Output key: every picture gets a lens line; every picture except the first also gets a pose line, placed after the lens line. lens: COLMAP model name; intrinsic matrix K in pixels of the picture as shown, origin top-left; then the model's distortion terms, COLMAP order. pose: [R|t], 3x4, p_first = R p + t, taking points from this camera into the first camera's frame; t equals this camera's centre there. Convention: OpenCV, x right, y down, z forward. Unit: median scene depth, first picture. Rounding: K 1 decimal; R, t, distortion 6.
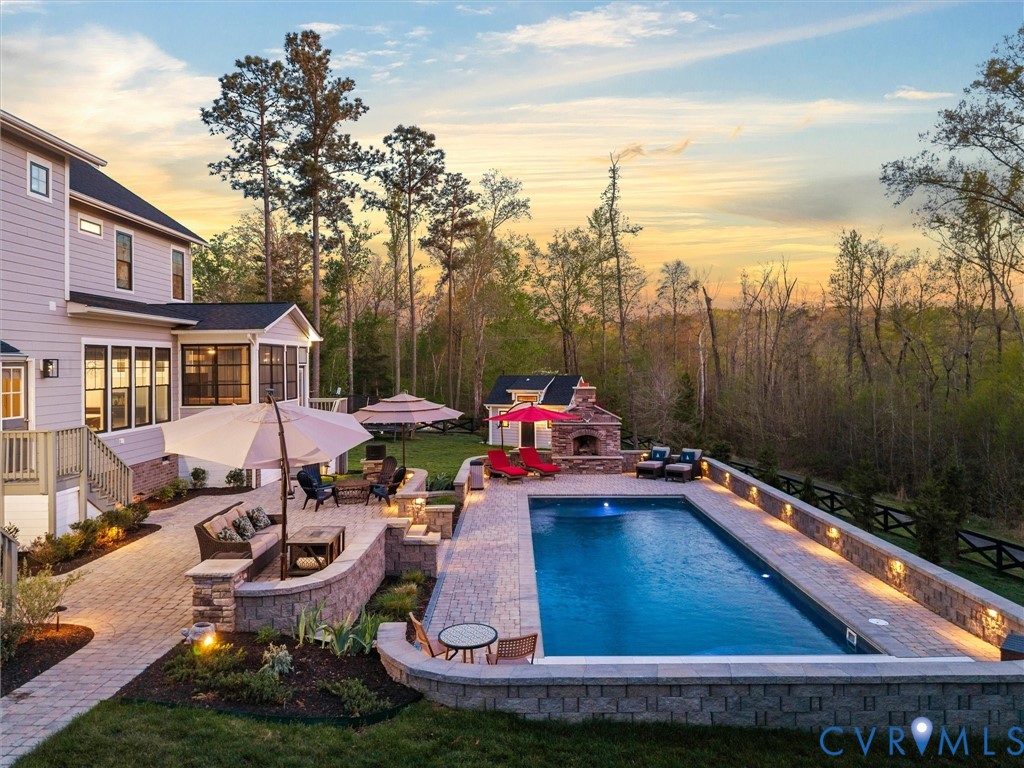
lens RADIAL K [[698.4, 0, 510.8], [0, 698.4, 349.1], [0, 0, 1]] dist [0.009762, -0.017845]
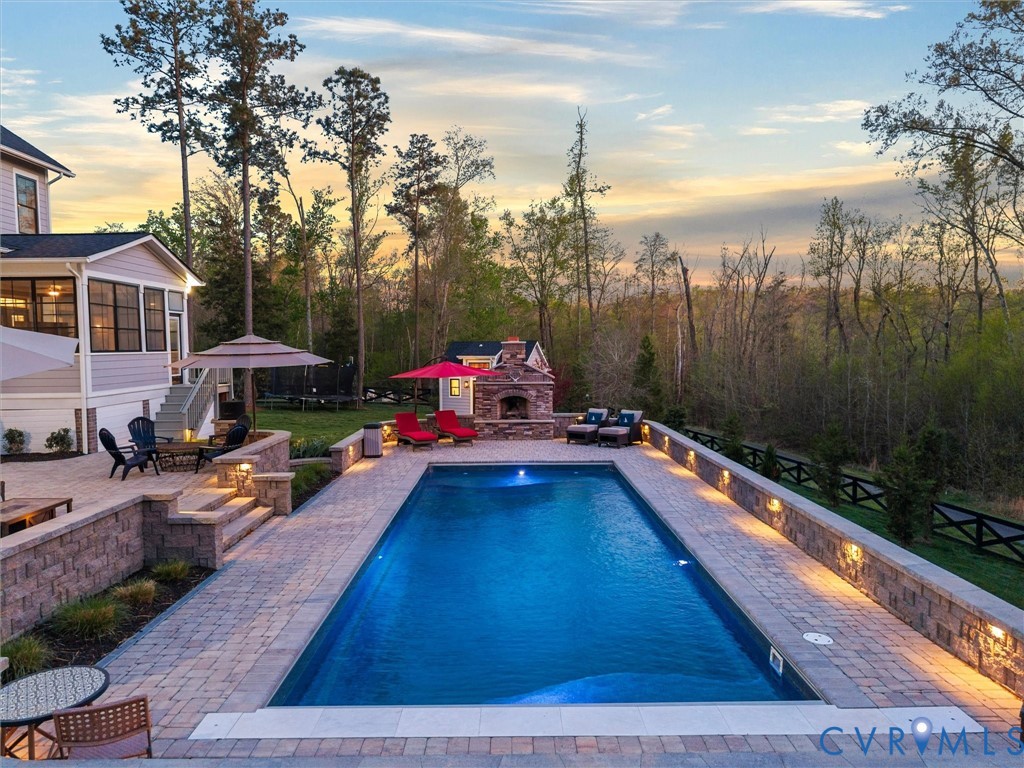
lens RADIAL K [[681.3, 0, 512.3], [0, 681.3, 372.0], [0, 0, 1]] dist [0.001469, -0.002417]
pose [[0.999908, -0.000684, 0.013520, 0.059822], [-0.000144, 0.998130, 0.061125, 0.026282], [-0.013536, -0.061121, 0.998039, 0.098800]]
